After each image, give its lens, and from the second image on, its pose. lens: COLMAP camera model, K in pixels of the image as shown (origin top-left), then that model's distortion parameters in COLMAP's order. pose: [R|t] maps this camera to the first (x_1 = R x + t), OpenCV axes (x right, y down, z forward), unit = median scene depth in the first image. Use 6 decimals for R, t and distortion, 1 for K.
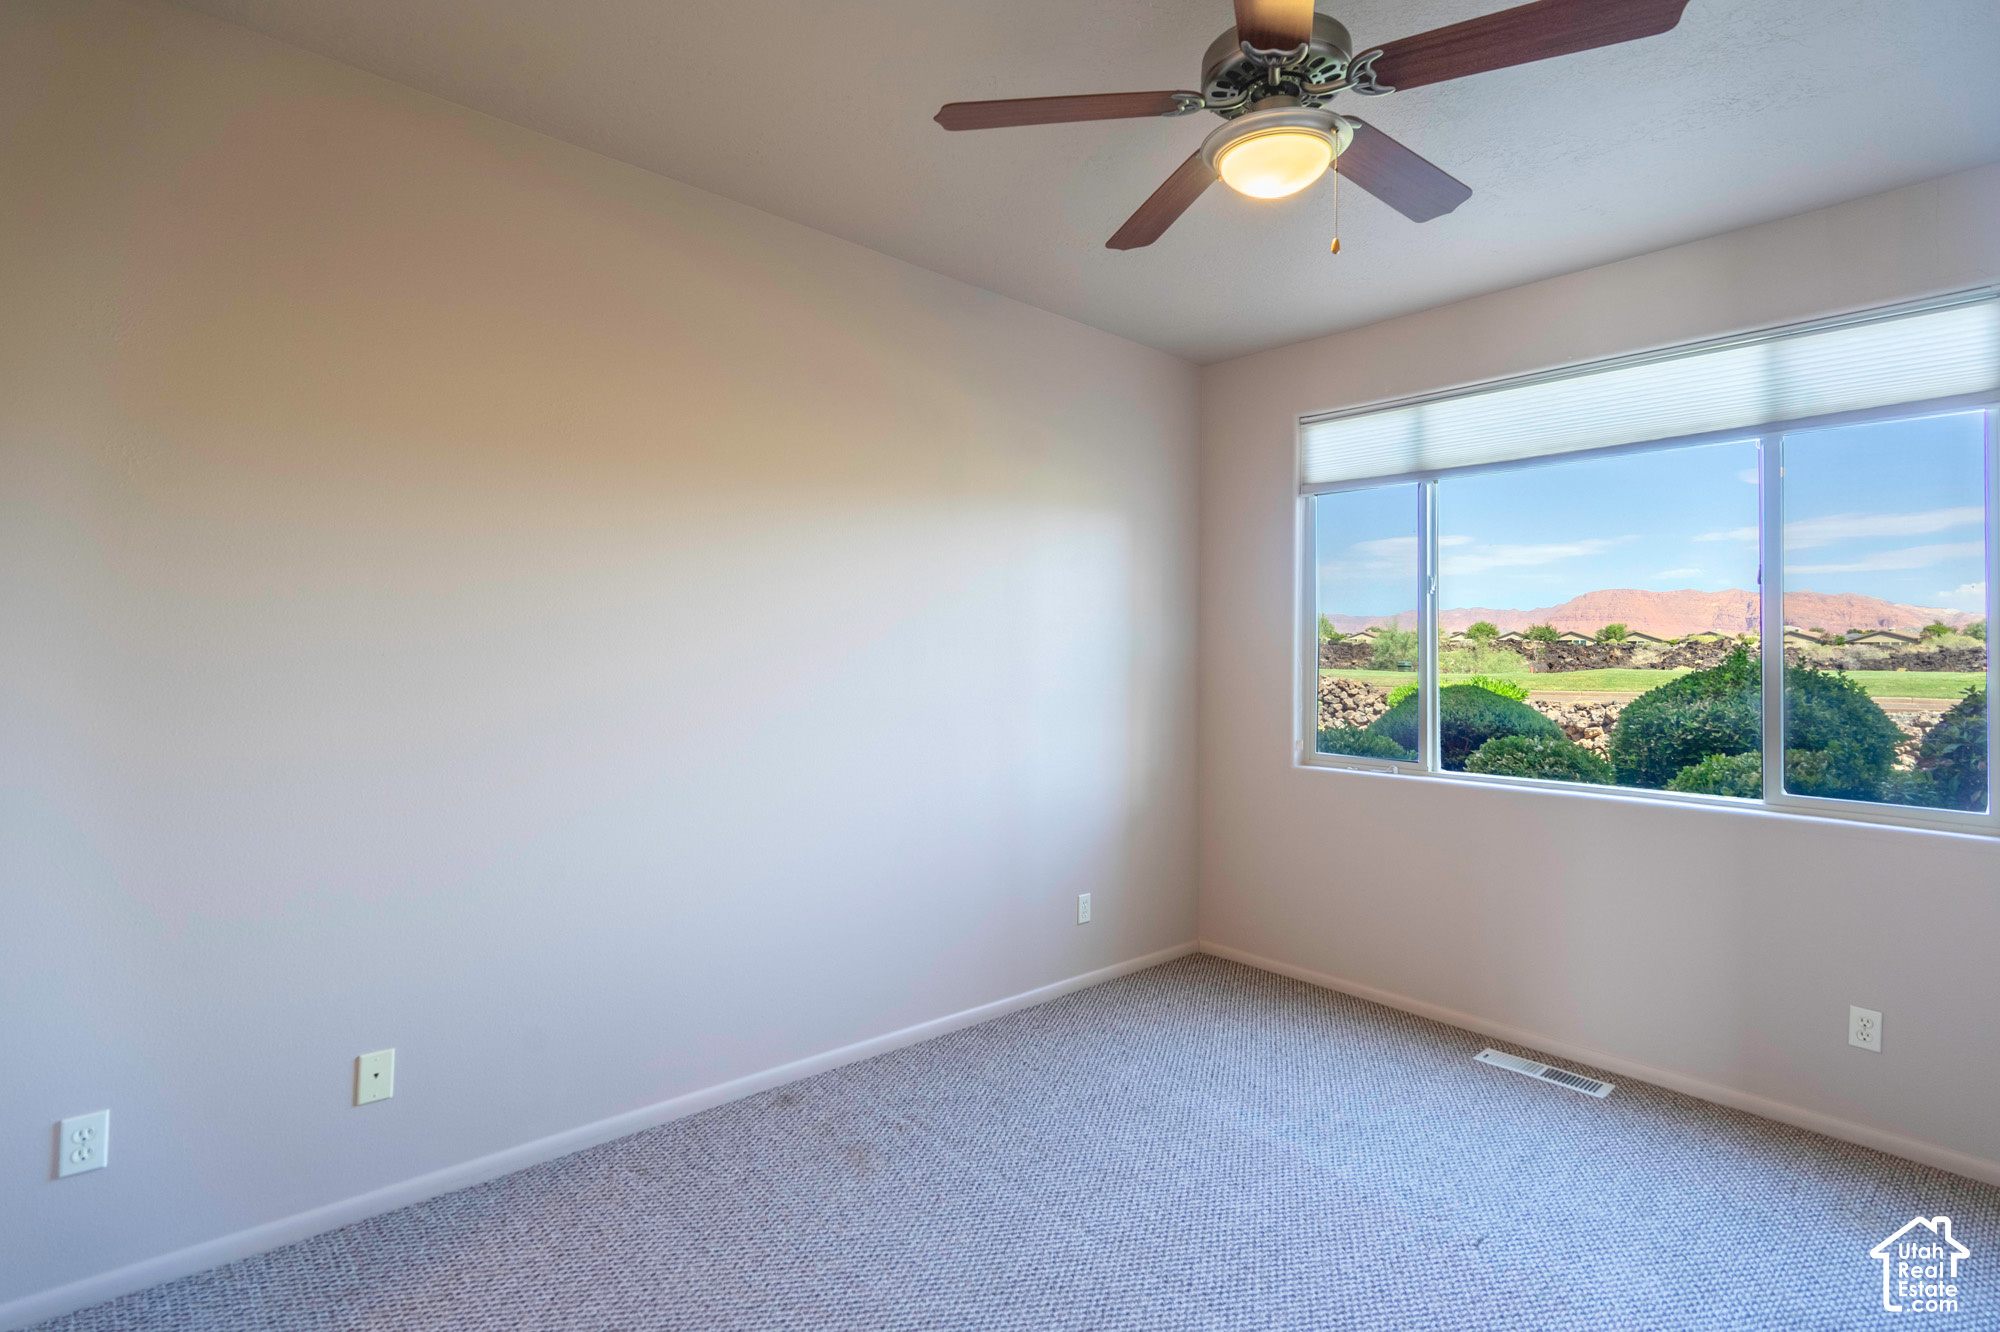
lens RADIAL K [[1015.5, 0, 1040.2], [0, 1015.5, 659.6], [0, 0, 1]] dist [-0.002006, 0.000010]
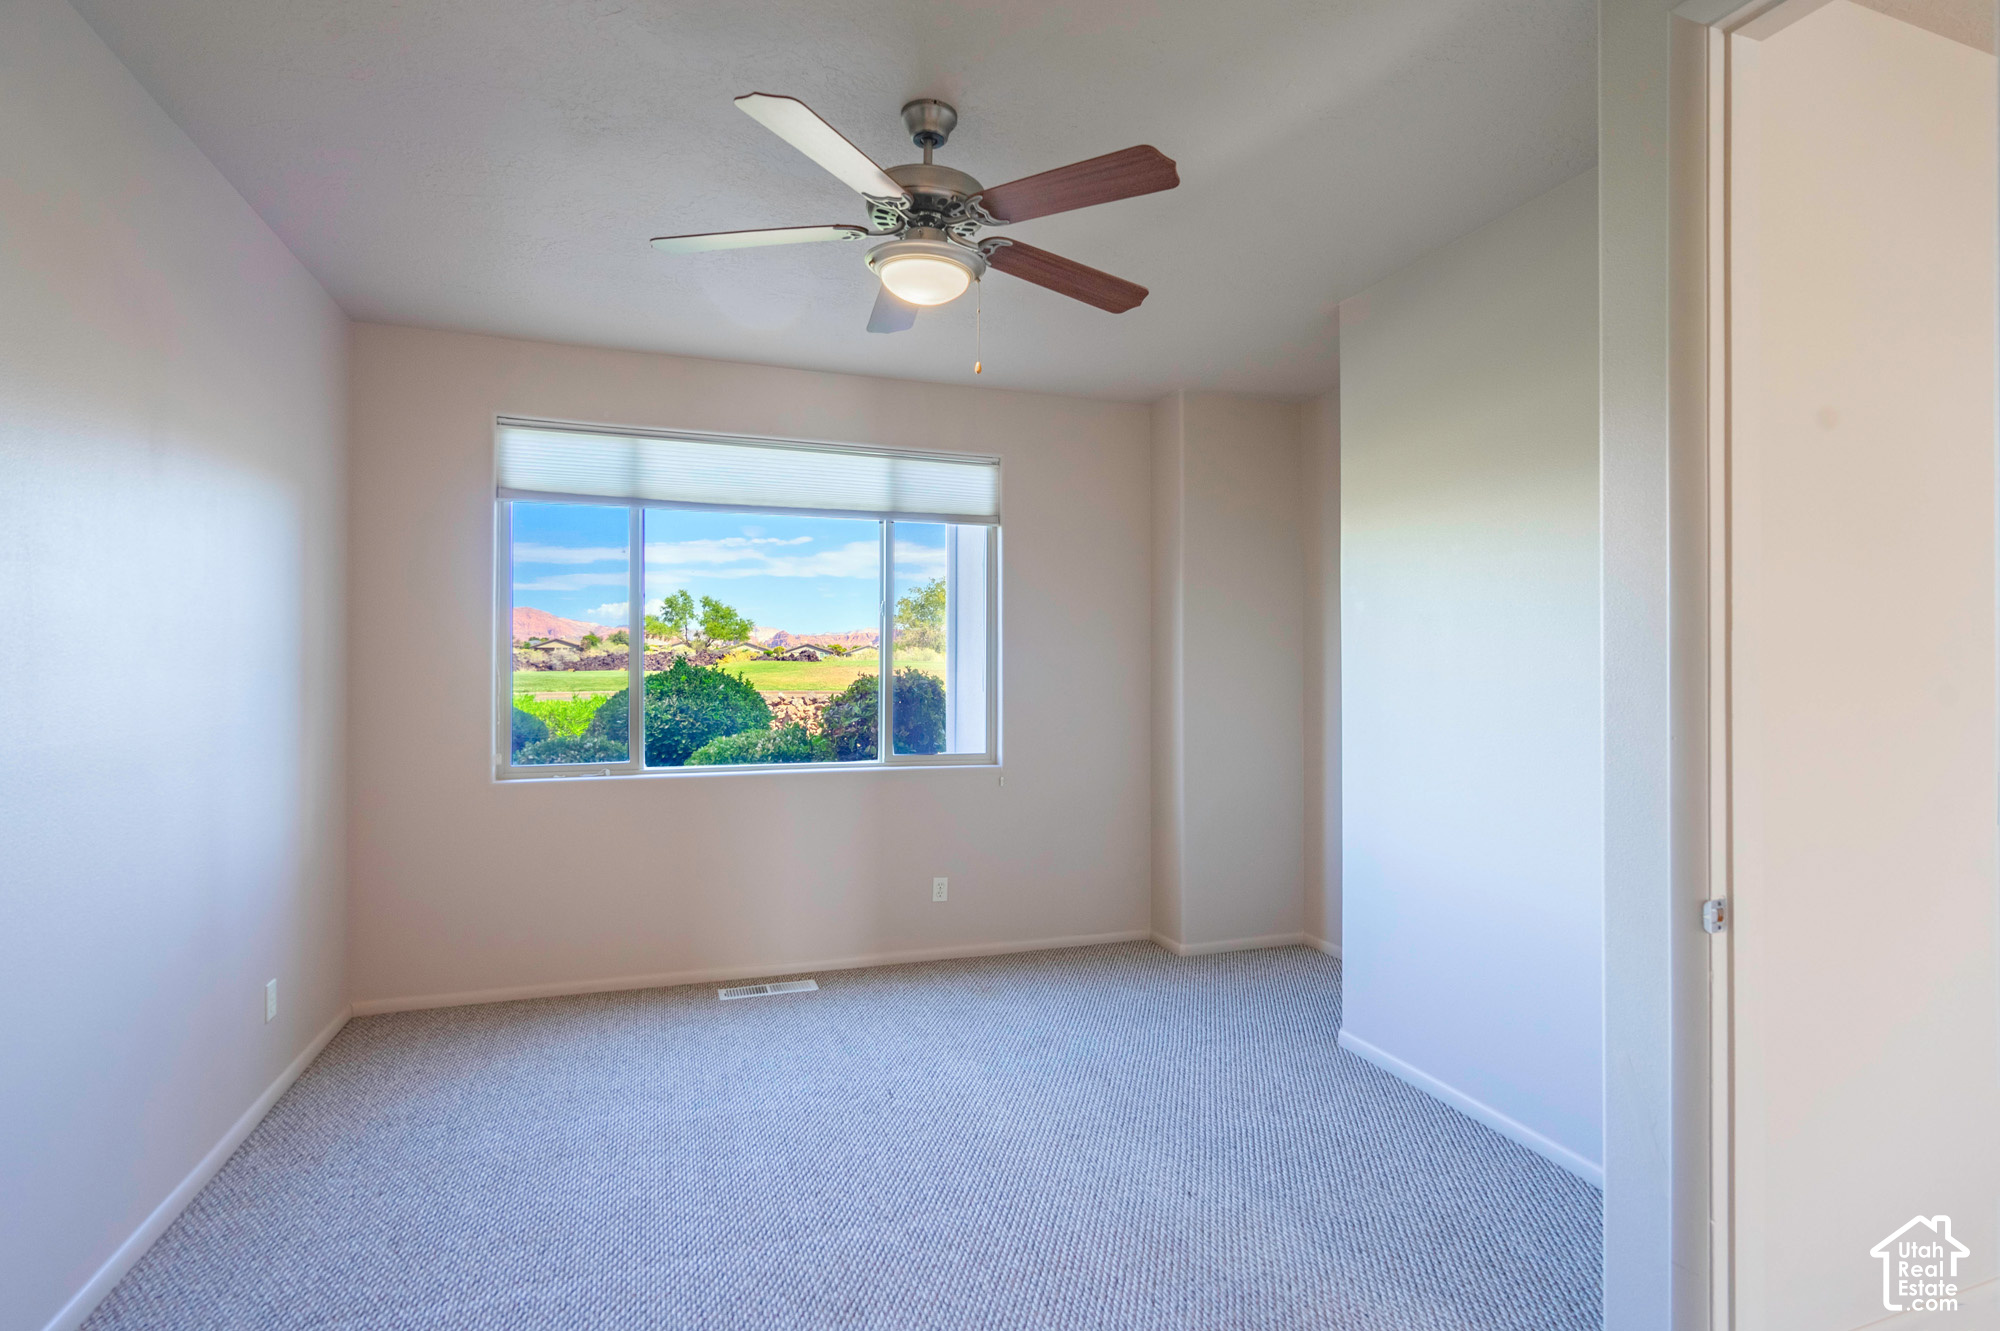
lens RADIAL K [[932.7, 0, 1033.8], [0, 932.7, 685.4], [0, 0, 1]] dist [-0.008427, 0.005778]
pose [[0.373448, -0.027591, 0.927241, -0.411783], [0.004545, 0.999600, 0.027914, -0.008909], [-0.927640, -0.006210, 0.373424, 0.224037]]
